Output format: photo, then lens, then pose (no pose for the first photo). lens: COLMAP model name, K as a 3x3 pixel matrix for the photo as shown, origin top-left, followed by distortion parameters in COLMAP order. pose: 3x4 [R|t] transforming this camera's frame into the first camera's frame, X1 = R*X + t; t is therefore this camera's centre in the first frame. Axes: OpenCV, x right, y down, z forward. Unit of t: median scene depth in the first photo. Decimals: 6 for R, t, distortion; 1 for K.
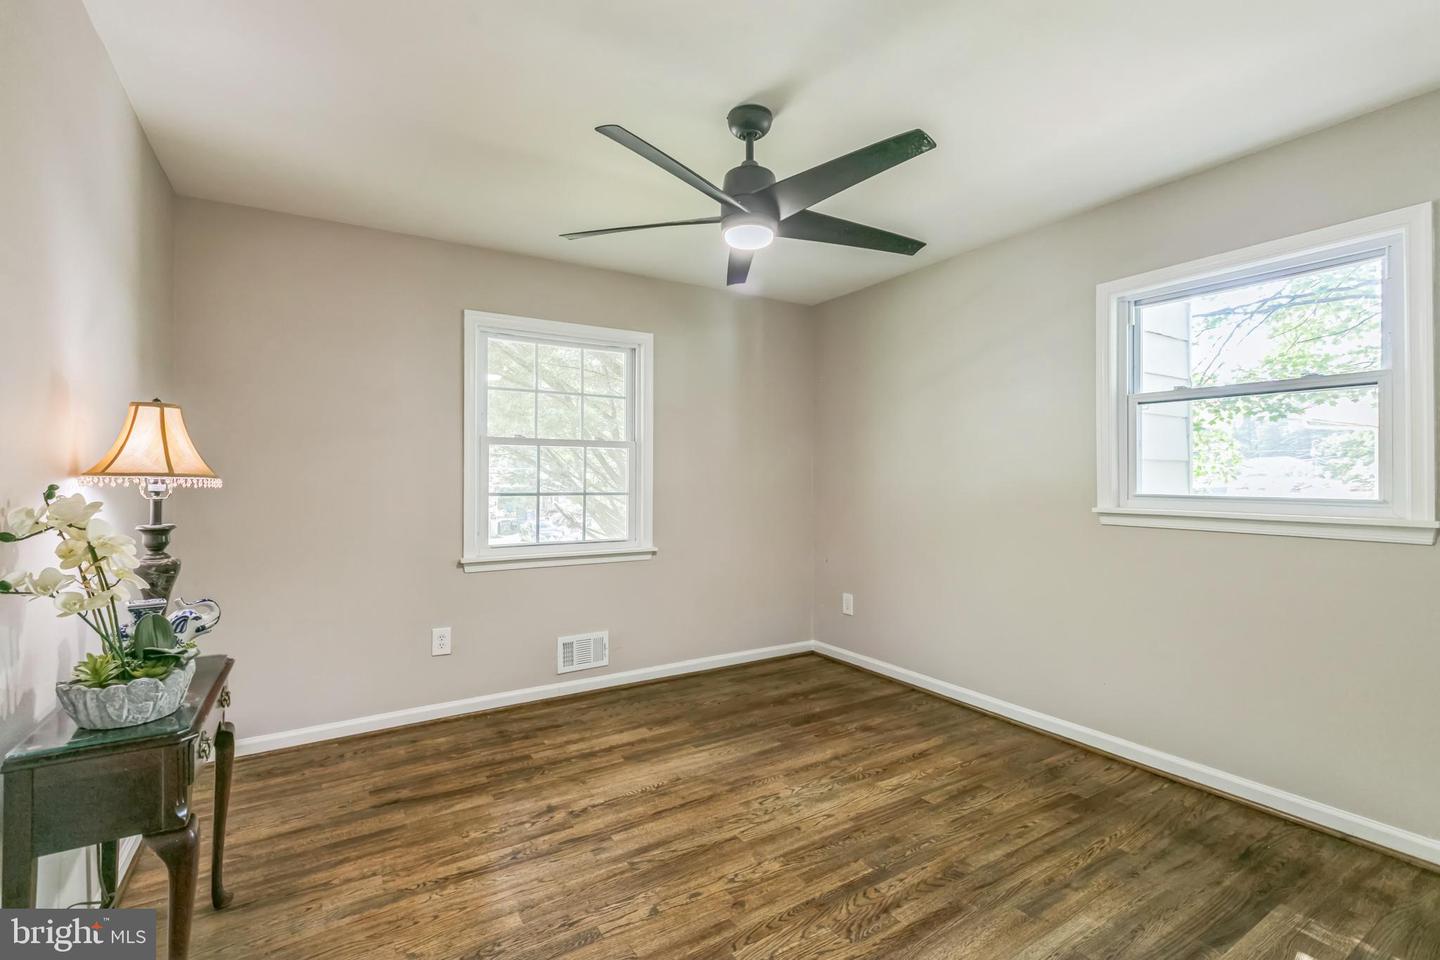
lens RADIAL K [[651.4, 0, 718.9], [0, 651.4, 476.1], [0, 0, 1]] dist [0.003831, -0.002448]
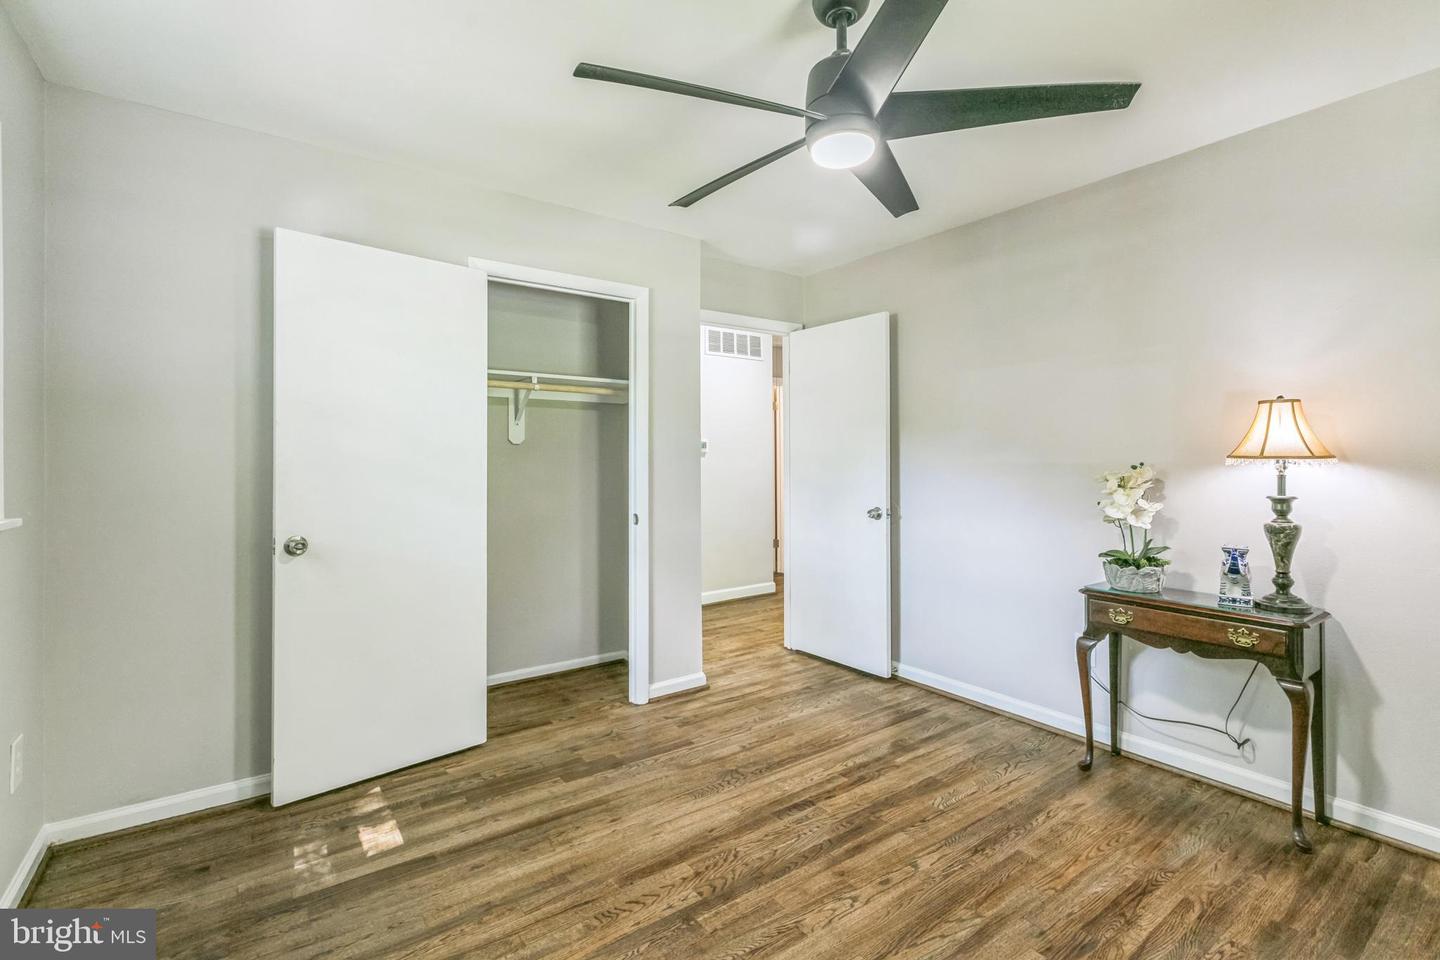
lens RADIAL K [[651.4, 0, 720.2], [0, 651.4, 471.6], [0, 0, 1]] dist [0.003831, -0.002448]
pose [[-0.997601, 0.008672, -0.068675, 0.275321], [0.008166, 0.999937, 0.007649, 0.009404], [0.068737, 0.007070, -0.997610, 1.965137]]
